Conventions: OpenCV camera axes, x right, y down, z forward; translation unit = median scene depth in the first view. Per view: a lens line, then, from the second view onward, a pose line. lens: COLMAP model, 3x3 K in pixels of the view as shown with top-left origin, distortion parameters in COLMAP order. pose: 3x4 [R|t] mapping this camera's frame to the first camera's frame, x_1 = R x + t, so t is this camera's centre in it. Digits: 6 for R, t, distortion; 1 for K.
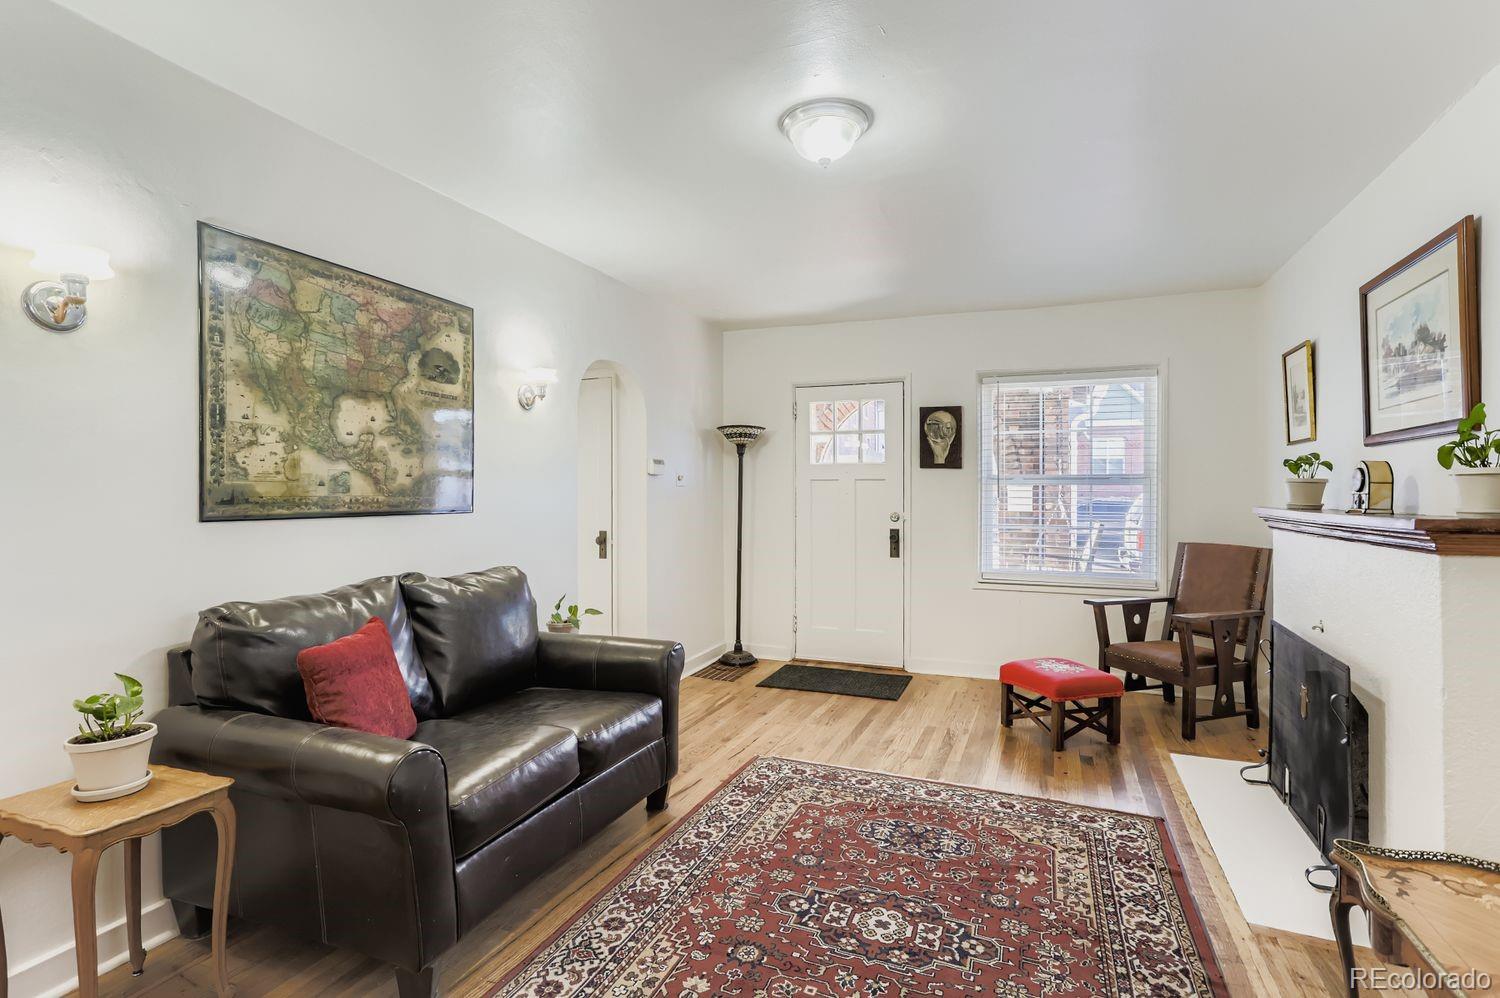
lens RADIAL K [[722.5, 0, 750.0], [0, 722.5, 499.0], [0, 0, 1]] dist [-0.041186, 0.028447]
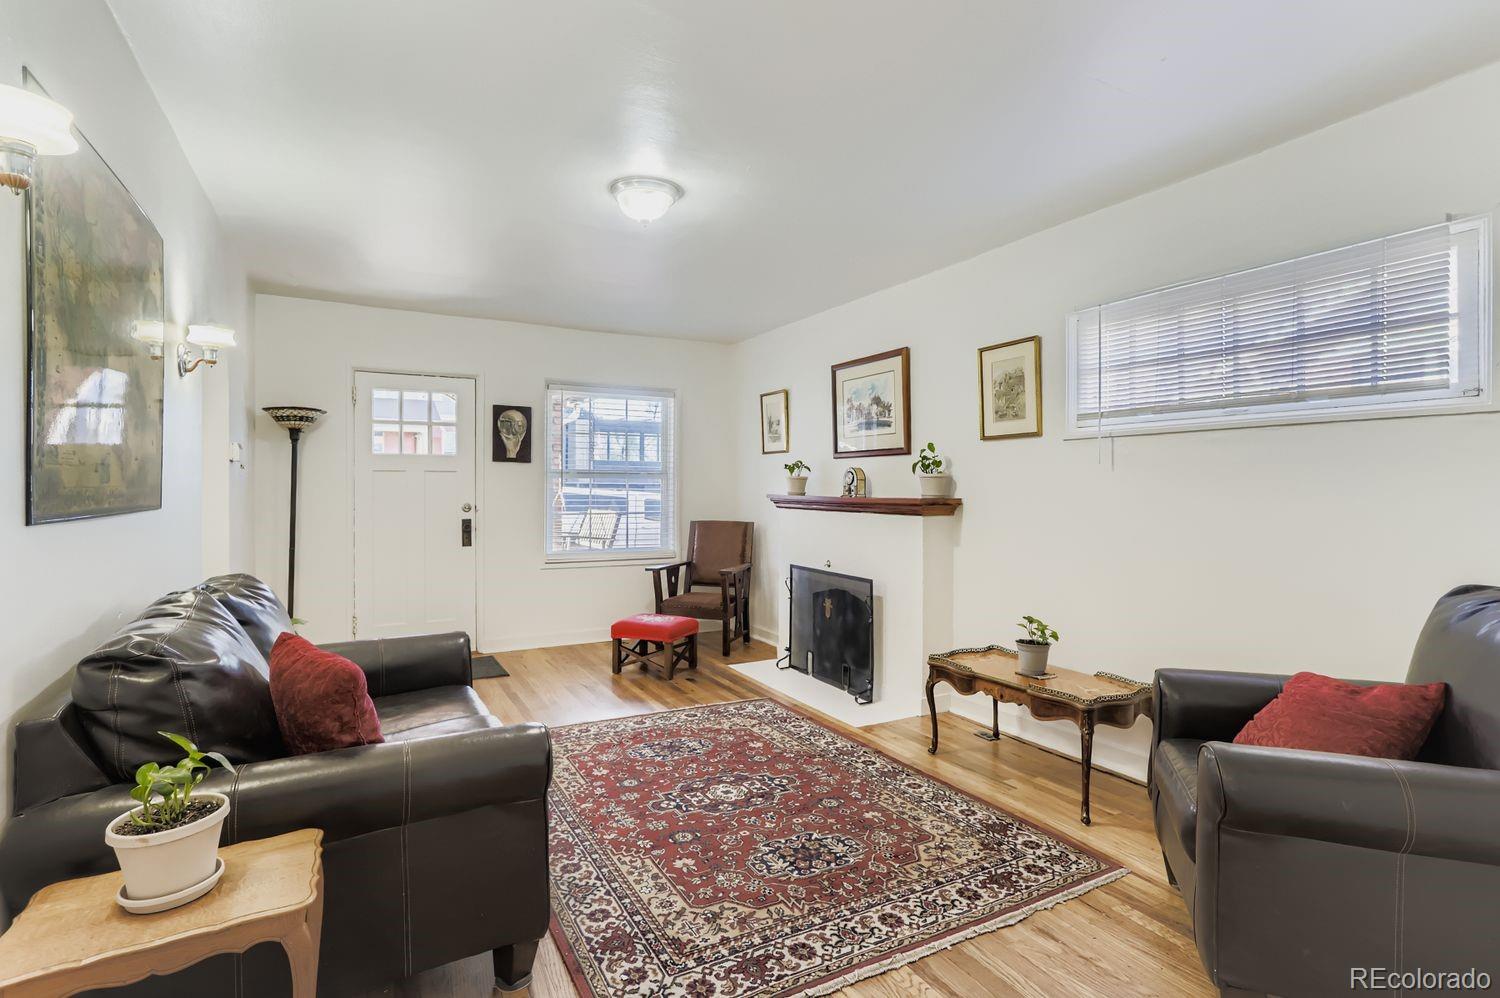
lens RADIAL K [[718.7, 0, 750.8], [0, 718.7, 491.2], [0, 0, 1]] dist [-0.022712, 0.000520]
pose [[0.637280, -0.005048, 0.770616, -0.651227], [0.004002, 0.999987, 0.003241, -0.000900], [-0.770622, 0.001019, 0.637292, 0.048353]]
